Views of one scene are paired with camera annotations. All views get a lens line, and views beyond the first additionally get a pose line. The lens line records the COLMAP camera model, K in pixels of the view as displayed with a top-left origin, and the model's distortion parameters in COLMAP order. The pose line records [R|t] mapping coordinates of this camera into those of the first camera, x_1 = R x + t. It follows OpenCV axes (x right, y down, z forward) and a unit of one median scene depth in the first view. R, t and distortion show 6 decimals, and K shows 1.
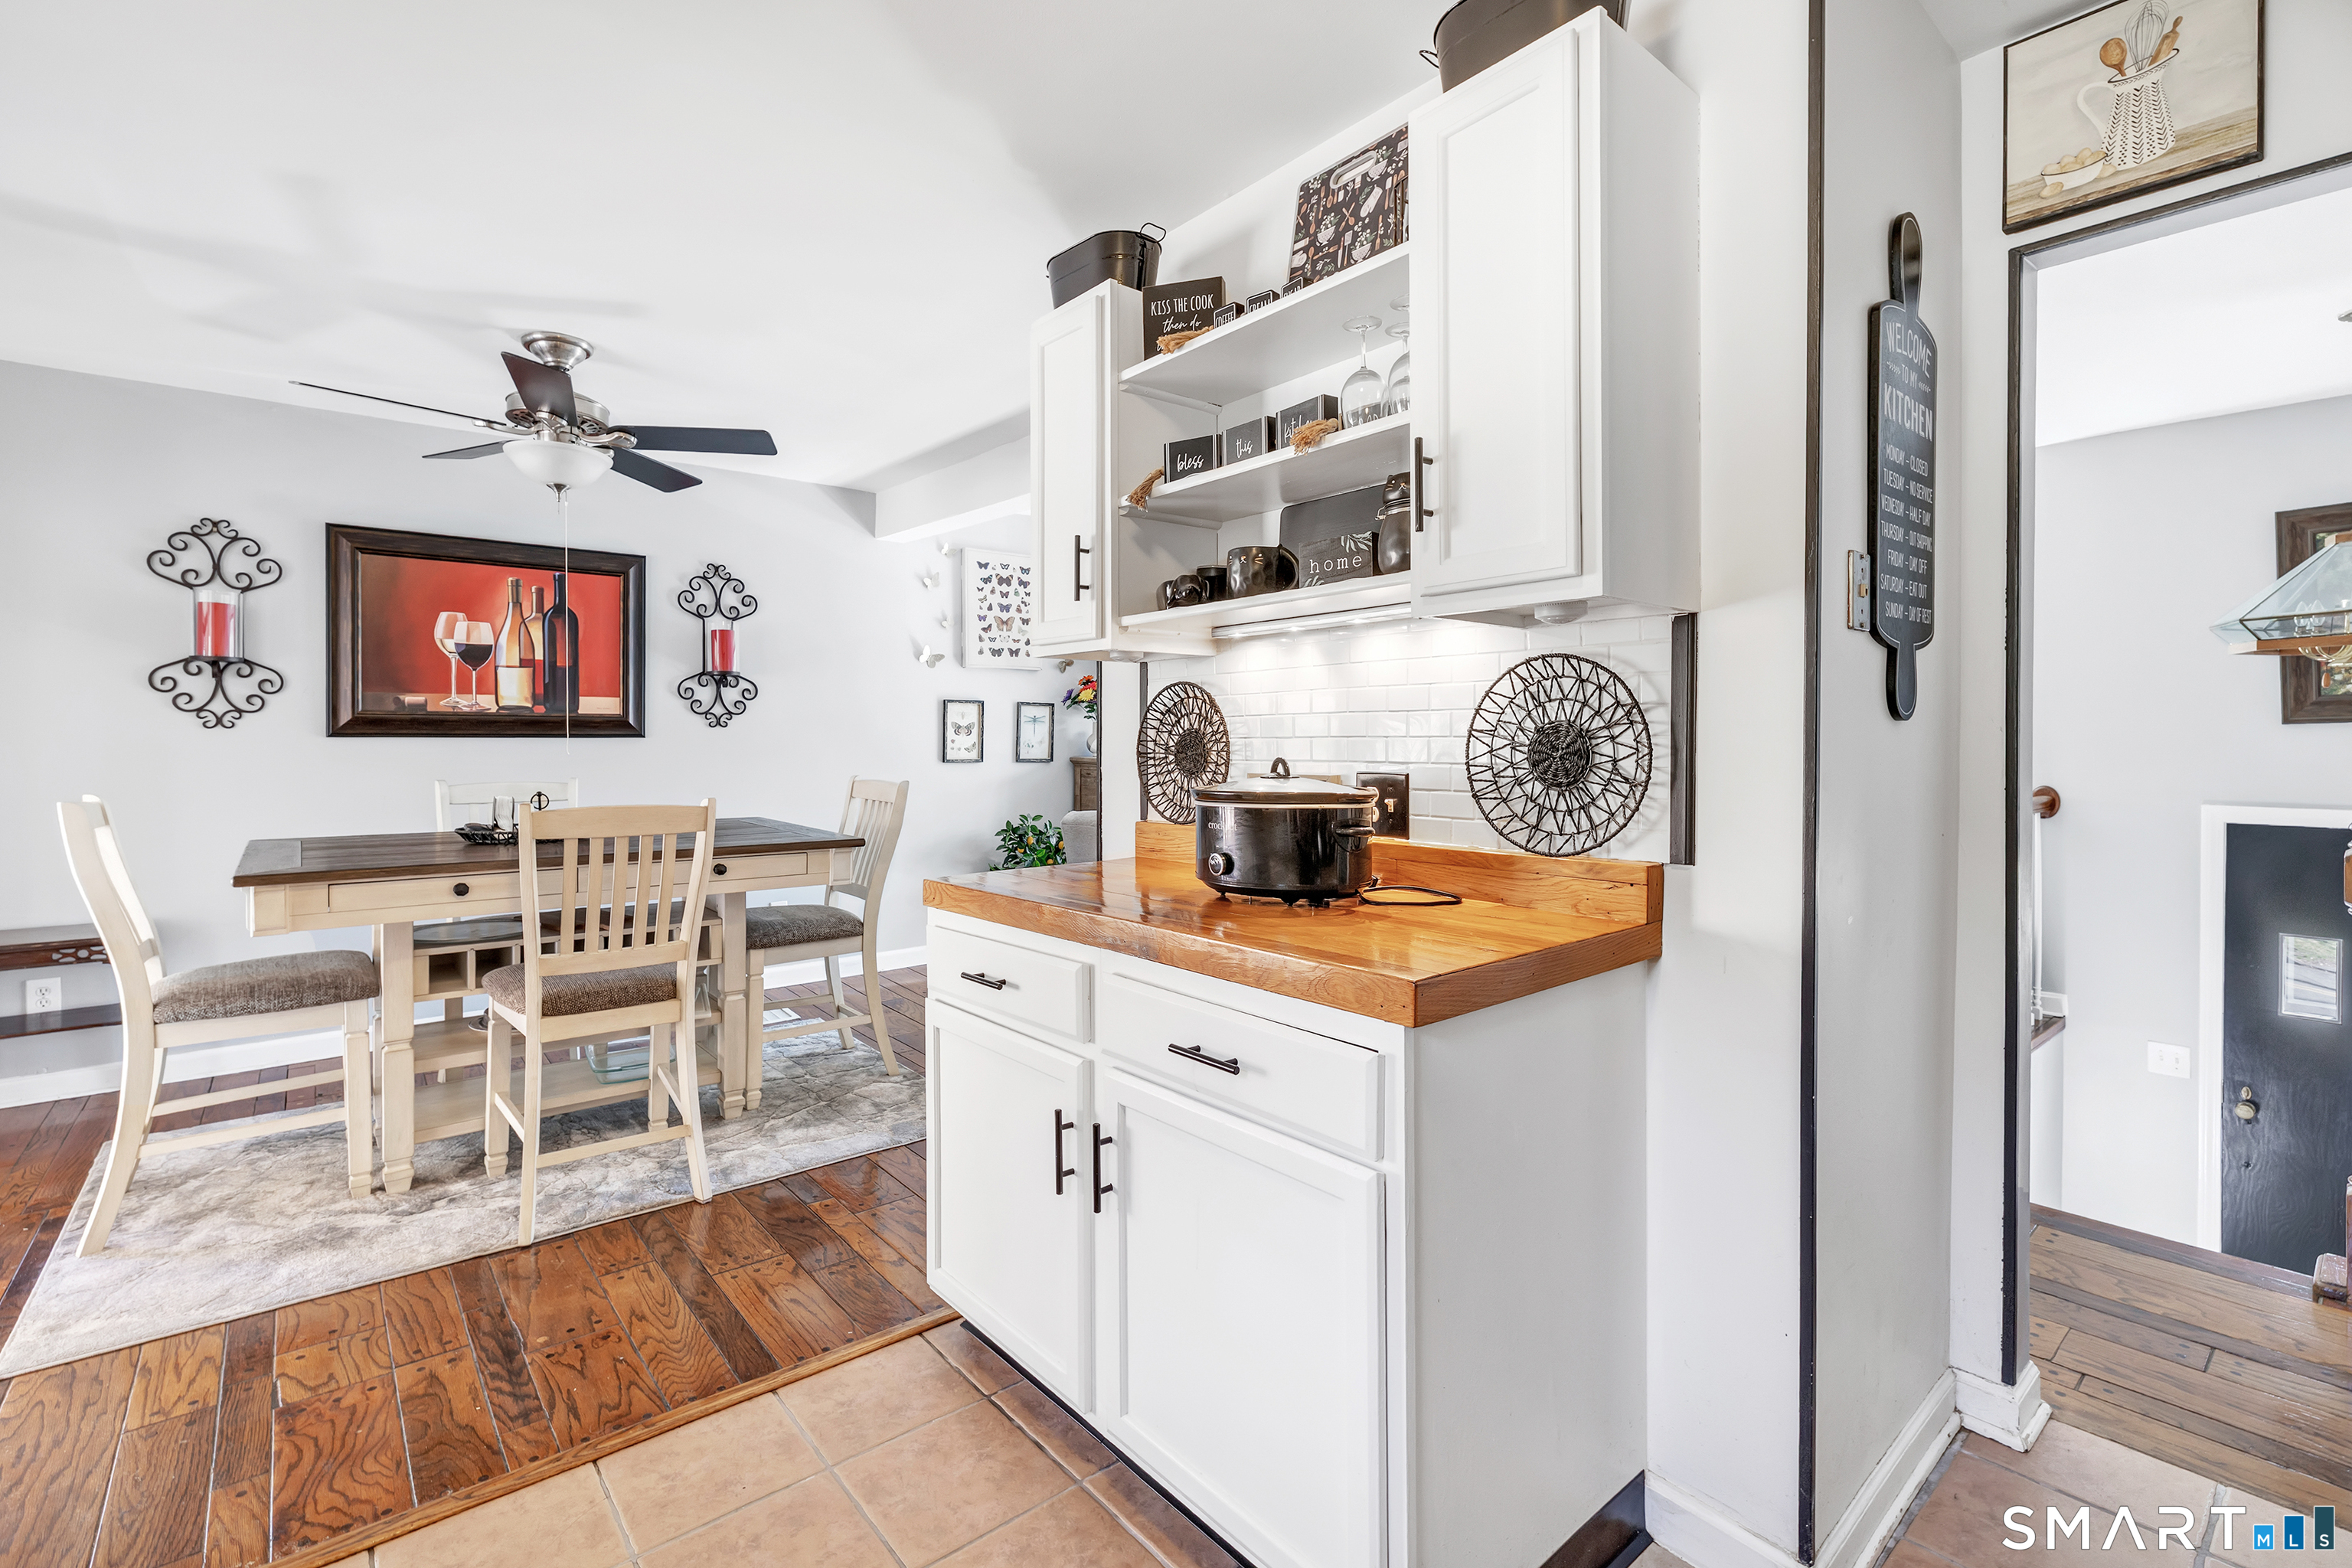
lens RADIAL K [[1068.2, 0, 1175.2], [0, 1068.2, 741.4], [0, 0, 1]] dist [-0.001024, 0.000538]
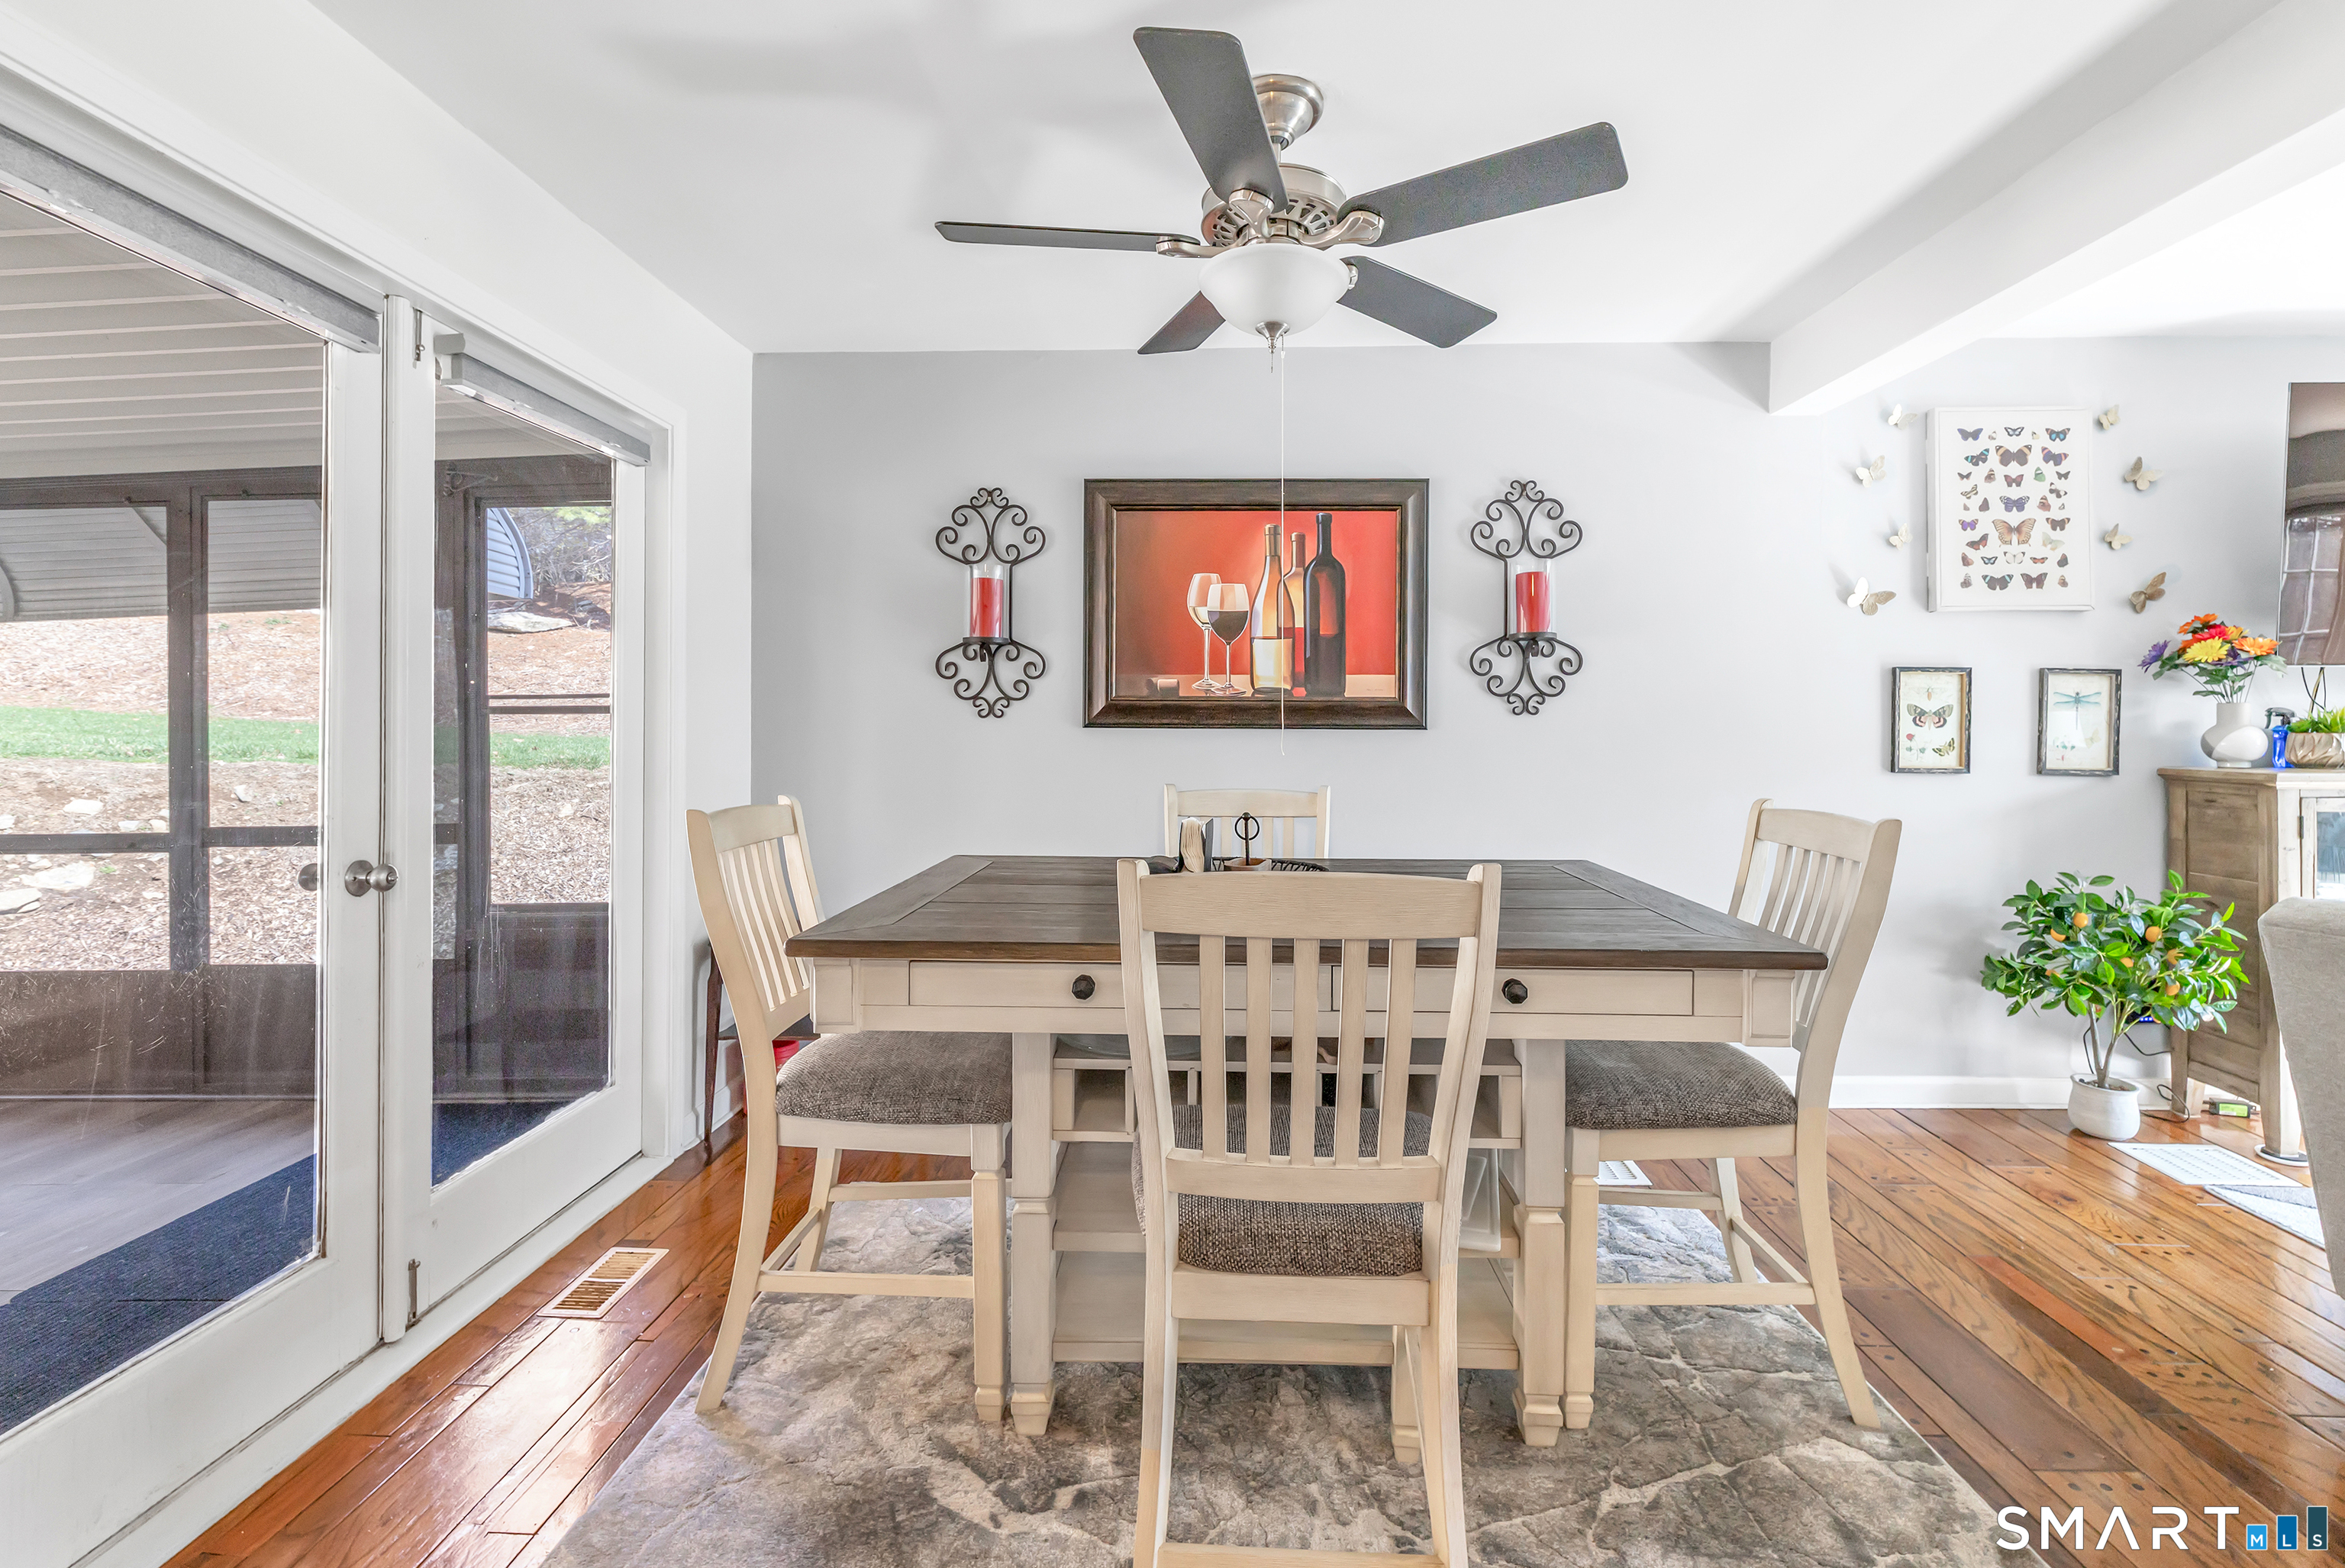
lens RADIAL K [[1049.8, 0, 1174.1], [0, 1049.8, 725.9], [0, 0, 1]] dist [0.002029, 0.000297]
pose [[0.741130, 0.000381, -0.671361, -0.145944], [-0.005743, 0.999967, -0.005773, -0.000682], [0.671337, 0.008134, 0.741108, 0.358896]]
